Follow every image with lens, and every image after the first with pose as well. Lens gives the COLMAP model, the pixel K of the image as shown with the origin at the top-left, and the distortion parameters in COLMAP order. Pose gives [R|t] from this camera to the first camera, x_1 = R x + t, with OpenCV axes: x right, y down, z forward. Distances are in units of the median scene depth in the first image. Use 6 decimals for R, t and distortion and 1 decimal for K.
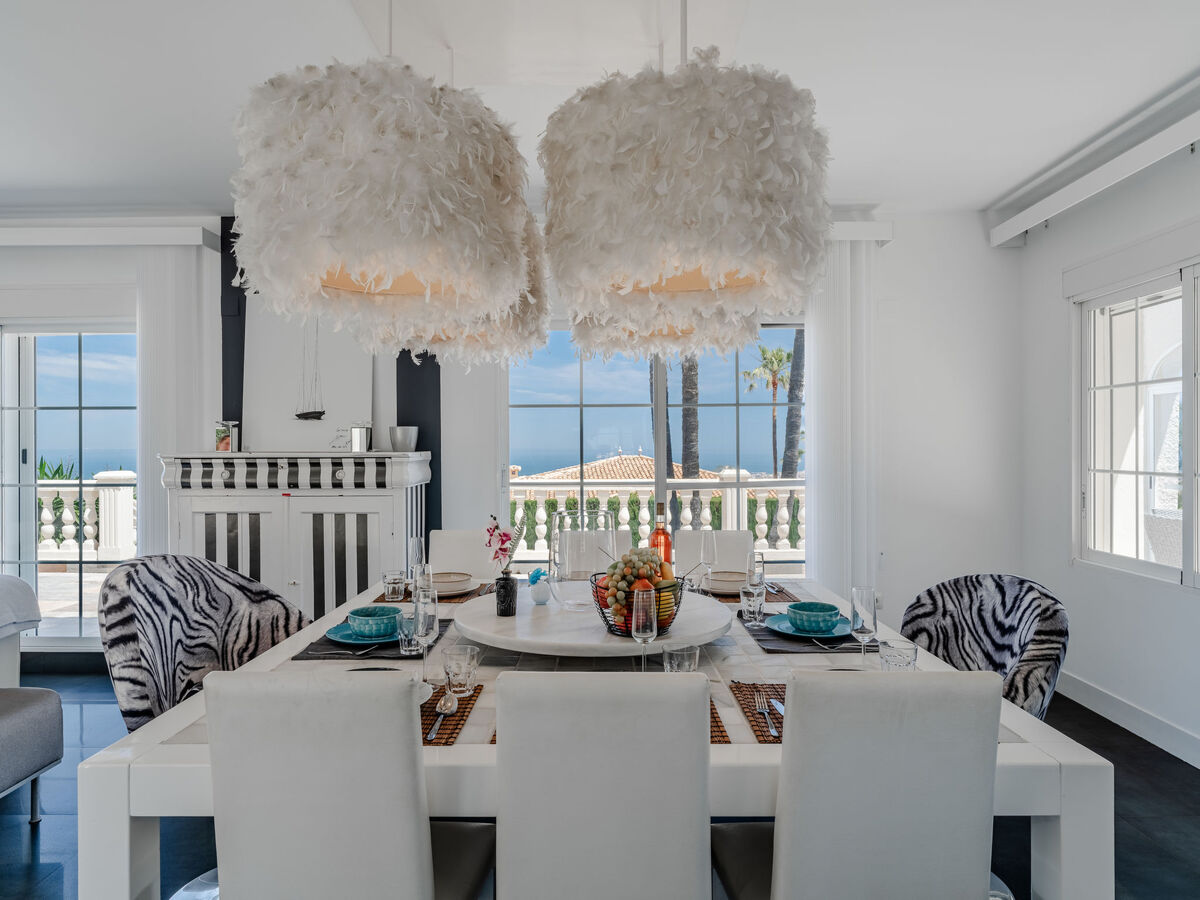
lens RADIAL K [[740.4, 0, 569.4], [0, 740.4, 448.9], [0, 0, 1]] dist [-0.014357, 0.010129]
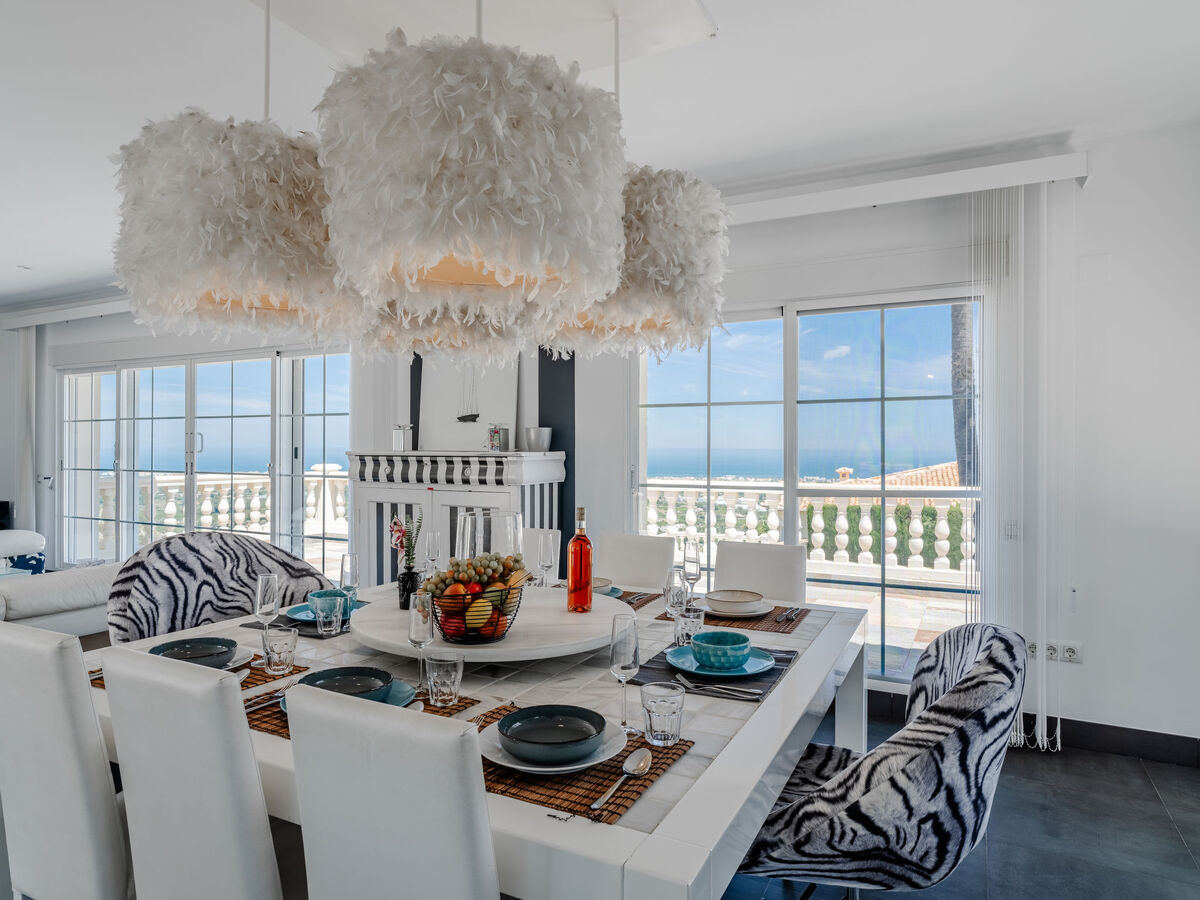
lens RADIAL K [[740.4, 0, 604.1], [0, 740.4, 450.3], [0, 0, 1]] dist [-0.014357, 0.010129]
pose [[0.891598, 0.006810, -0.452778, 0.570374], [-0.006922, 0.999975, 0.001410, -0.000165], [0.452776, 0.001877, 0.891622, 0.181649]]
